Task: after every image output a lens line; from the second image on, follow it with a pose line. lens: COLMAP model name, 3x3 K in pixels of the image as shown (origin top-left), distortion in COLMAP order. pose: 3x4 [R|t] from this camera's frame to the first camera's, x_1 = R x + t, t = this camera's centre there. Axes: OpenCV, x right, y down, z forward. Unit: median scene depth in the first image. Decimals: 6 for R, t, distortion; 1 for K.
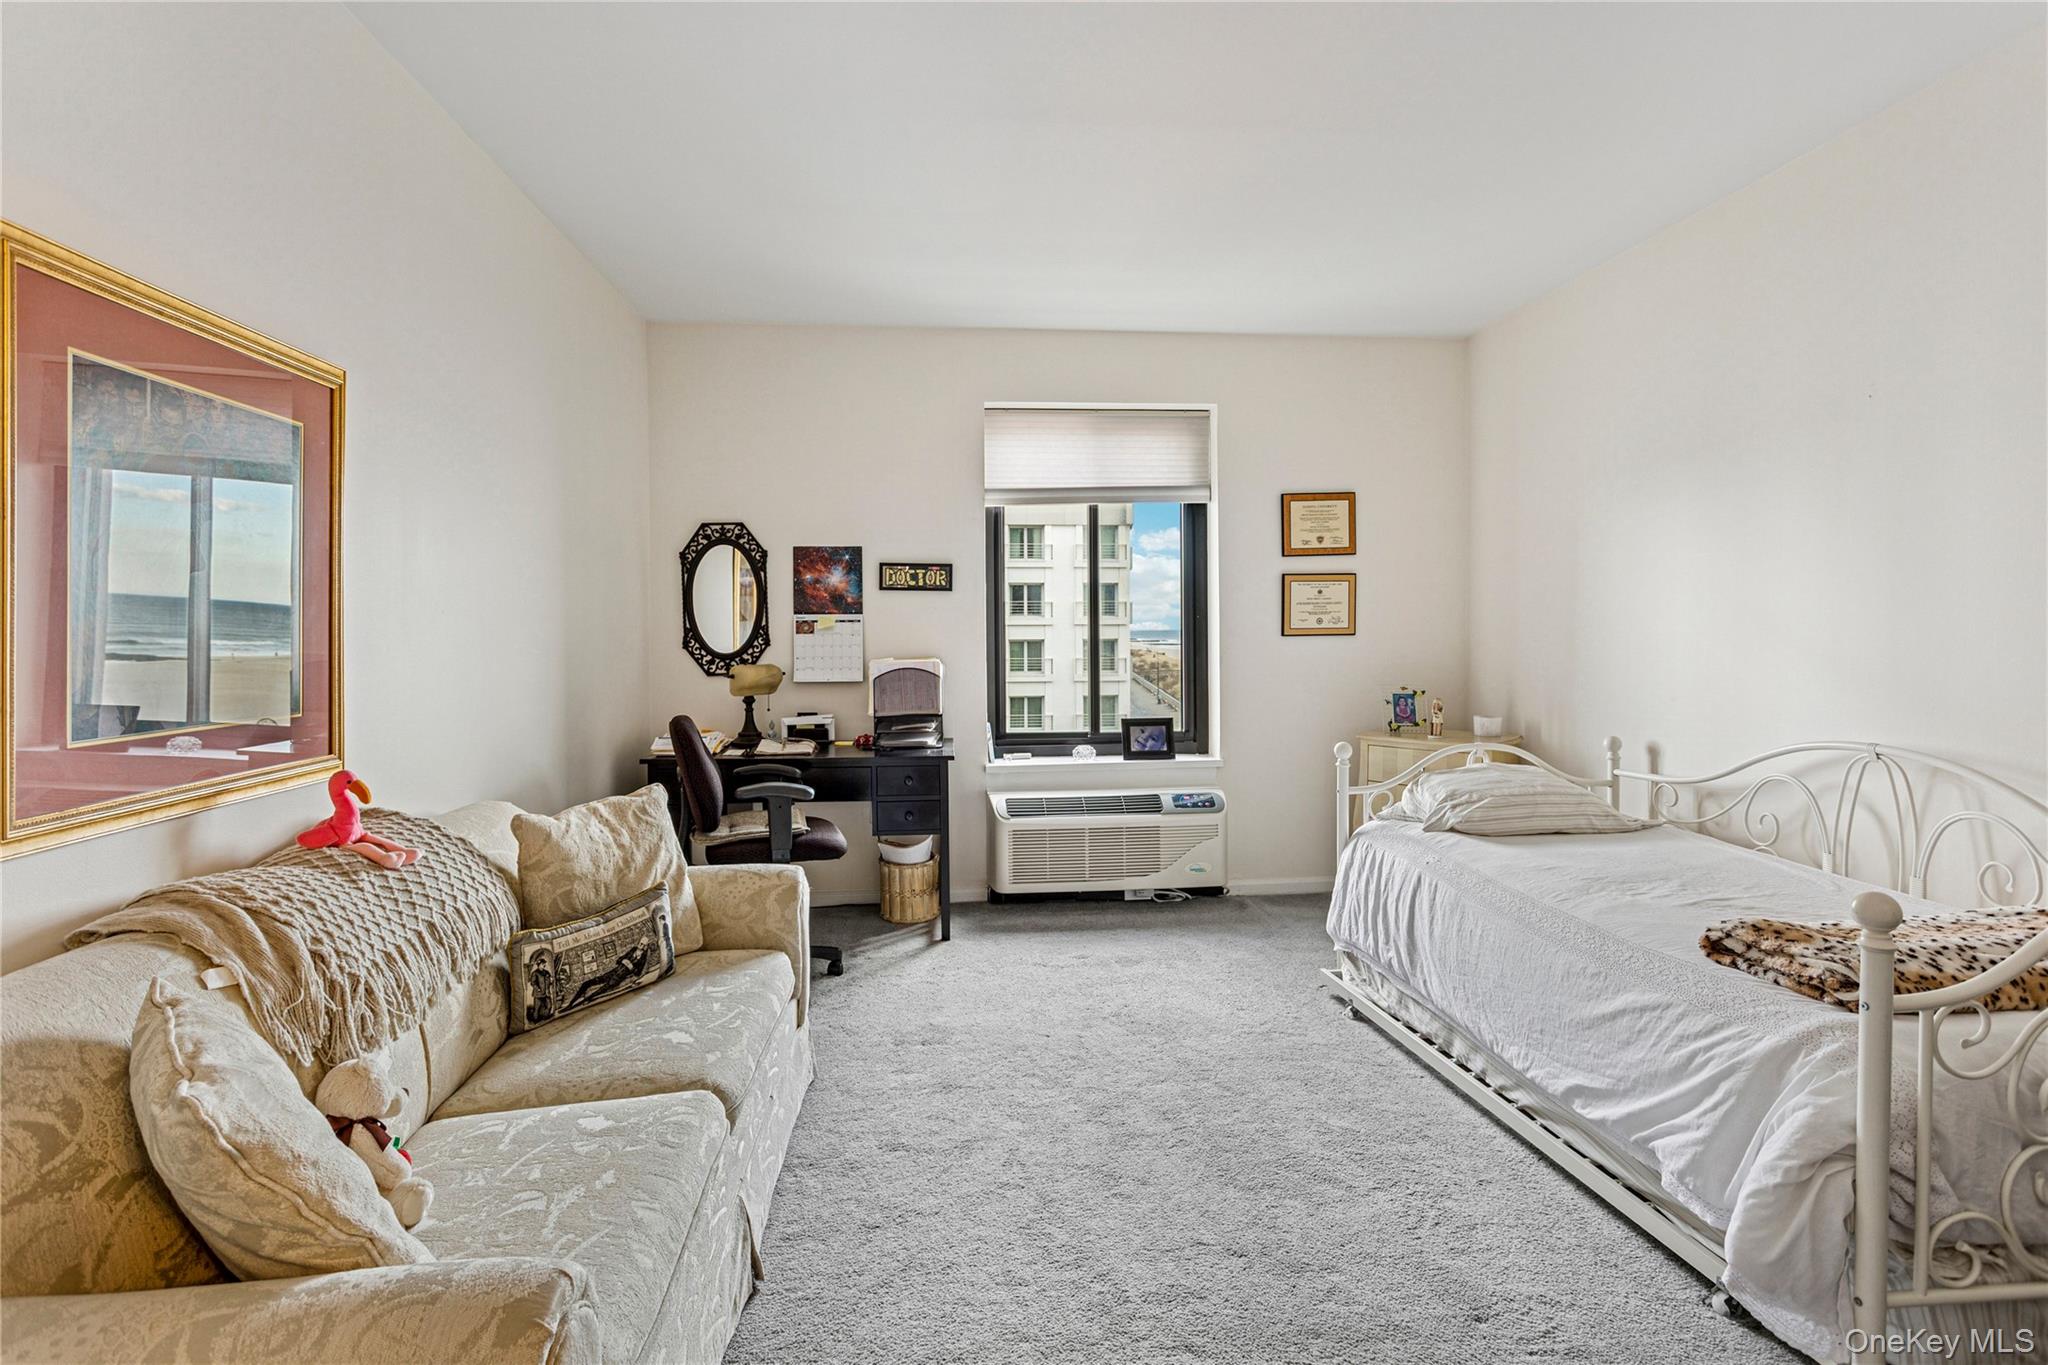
lens RADIAL K [[983.0, 0, 1038.4], [0, 983.0, 687.4], [0, 0, 1]] dist [-0.004429, 0.002062]
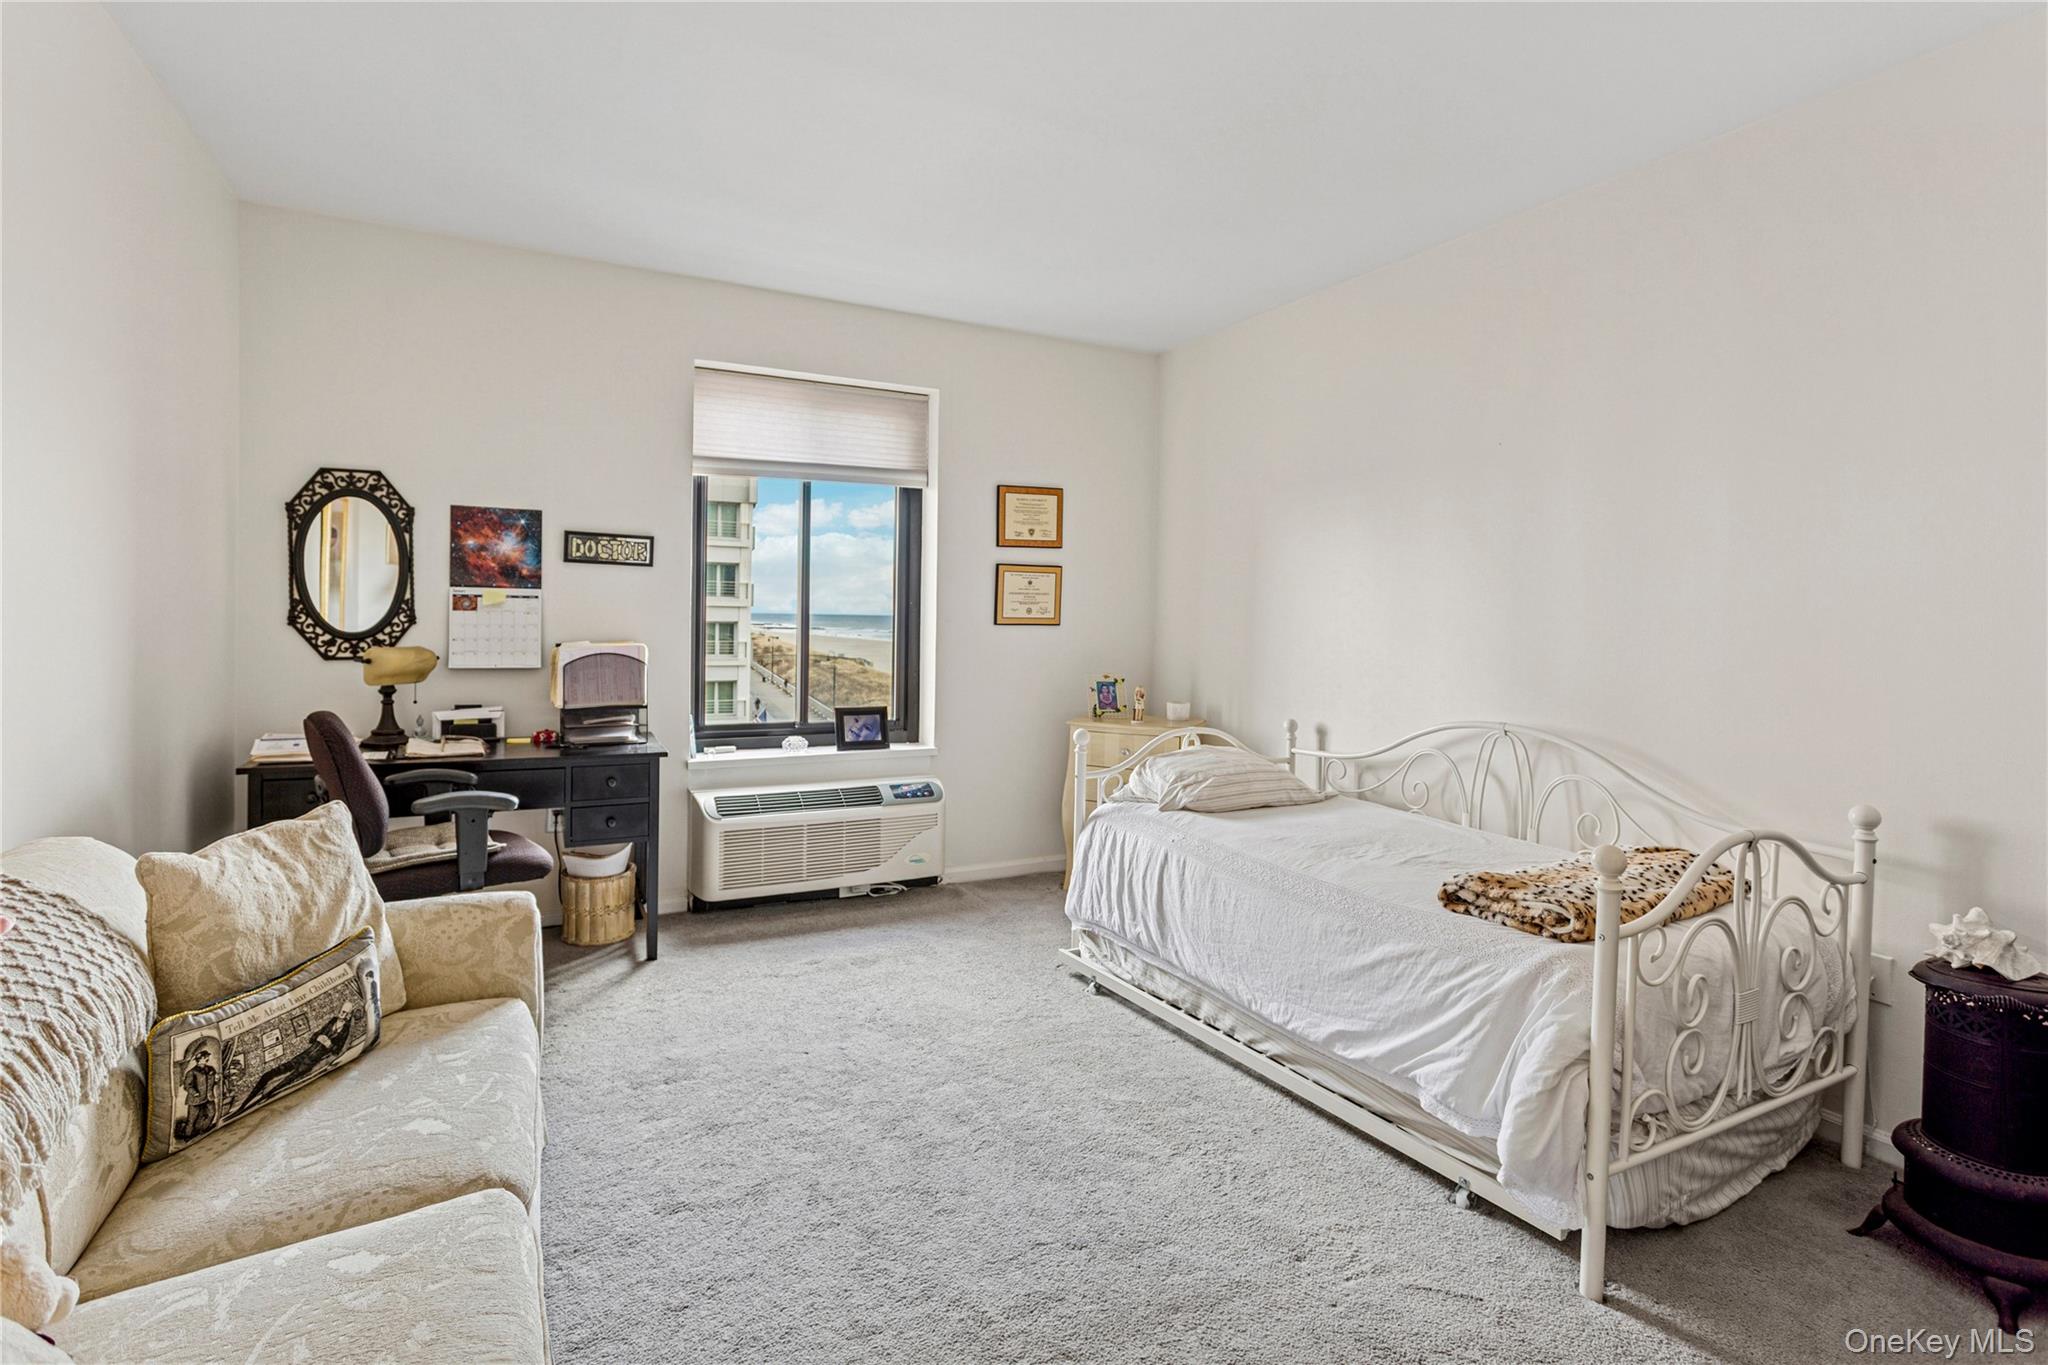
lens RADIAL K [[983.0, 0, 1027.6], [0, 983.0, 670.5], [0, 0, 1]] dist [-0.004429, 0.002062]
pose [[0.924492, 0.003135, 0.381188, -0.169250], [-0.002537, 0.999995, -0.002073, -0.004559], [-0.381193, 0.000949, 0.924495, 0.072504]]
